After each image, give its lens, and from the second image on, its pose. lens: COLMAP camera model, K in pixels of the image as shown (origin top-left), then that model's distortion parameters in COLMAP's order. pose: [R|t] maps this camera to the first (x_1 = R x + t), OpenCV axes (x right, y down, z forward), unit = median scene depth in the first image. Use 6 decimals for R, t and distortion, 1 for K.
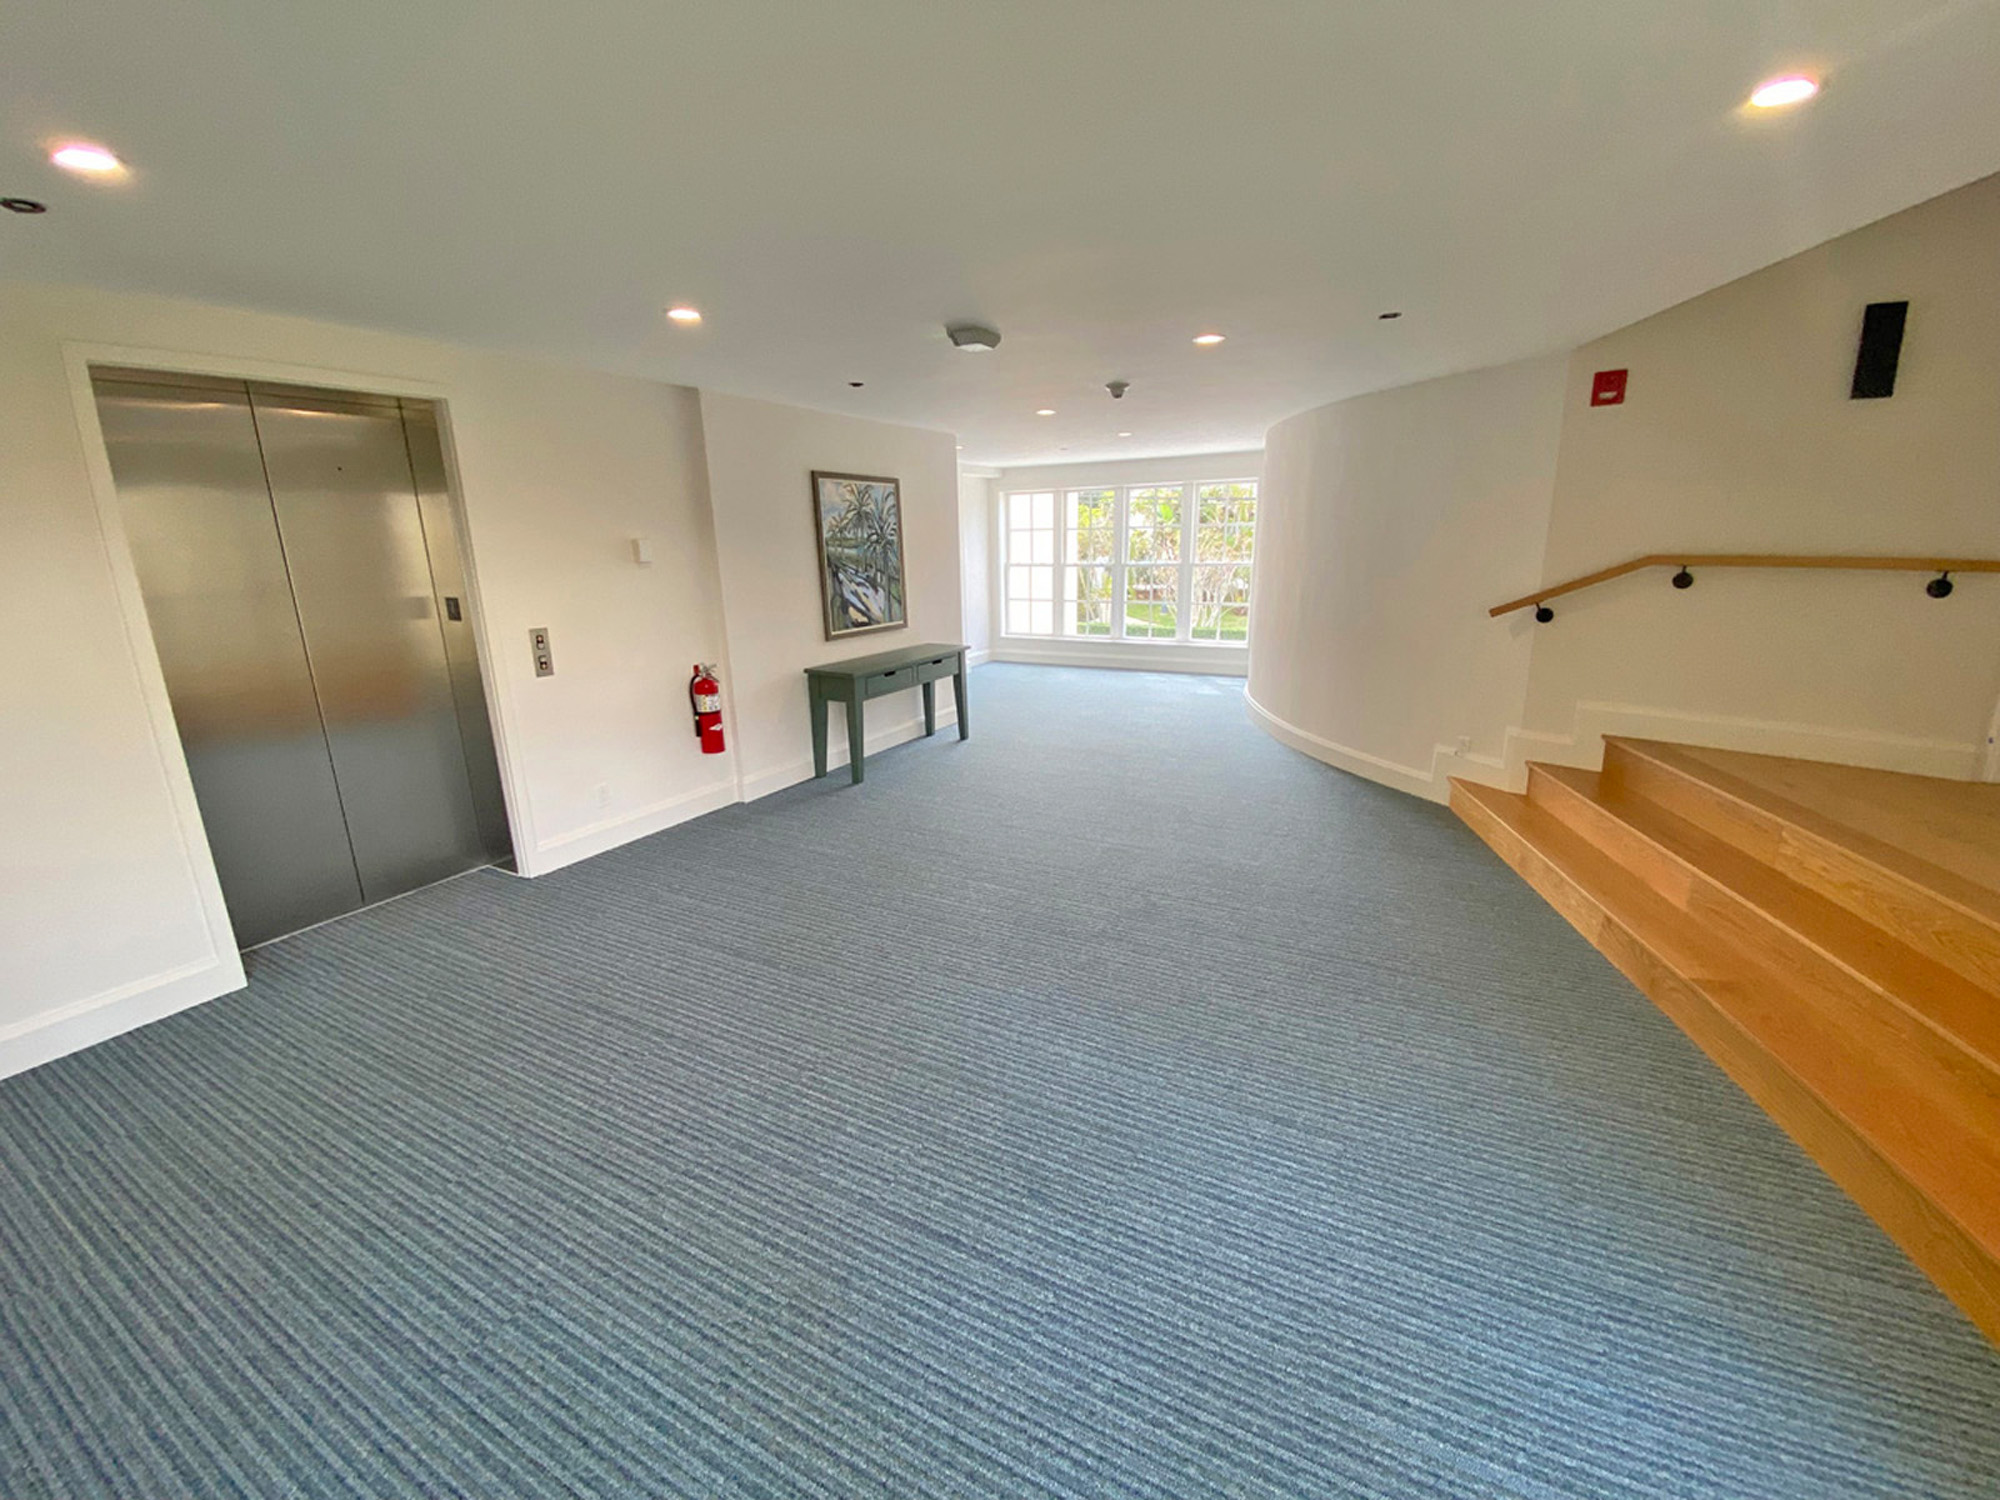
lens RADIAL K [[816.4, 0, 1000.0], [0, 816.4, 750.0], [0, 0, 1]] dist [-0.000225, -0.012244]
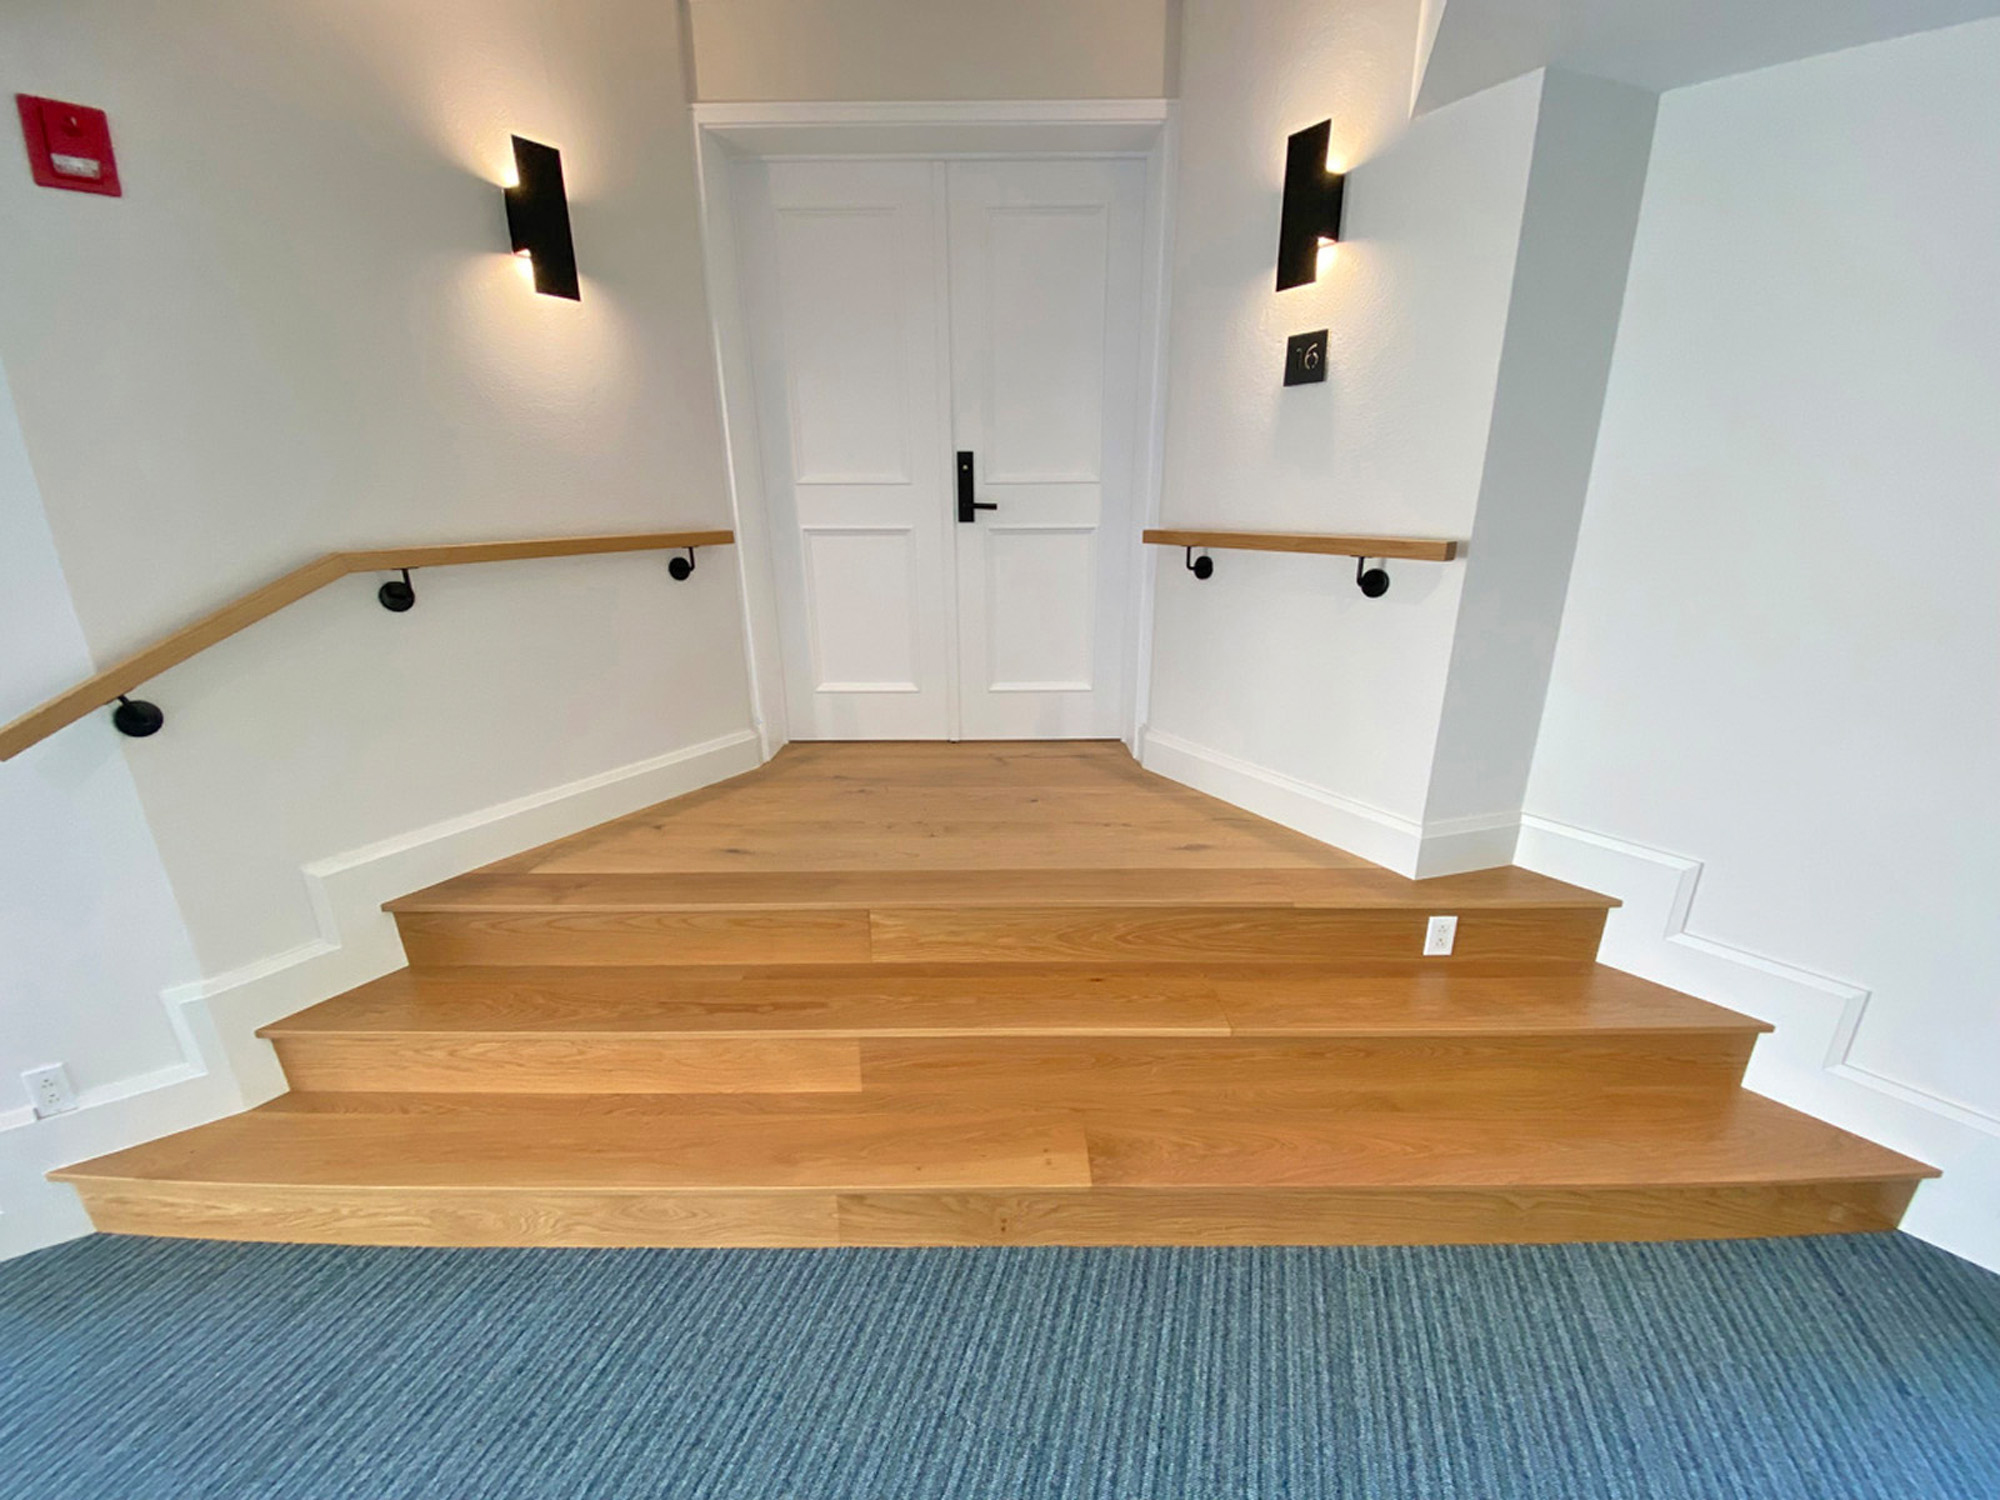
lens RADIAL K [[816.4, 0, 1000.0], [0, 816.4, 750.0], [0, 0, 1]] dist [-0.000225, -0.012244]
pose [[-0.193276, -0.285538, 0.938676, 0.213020], [0.255444, 0.909077, 0.329131, -0.177022], [-0.947308, 0.303392, -0.102764, 0.654088]]
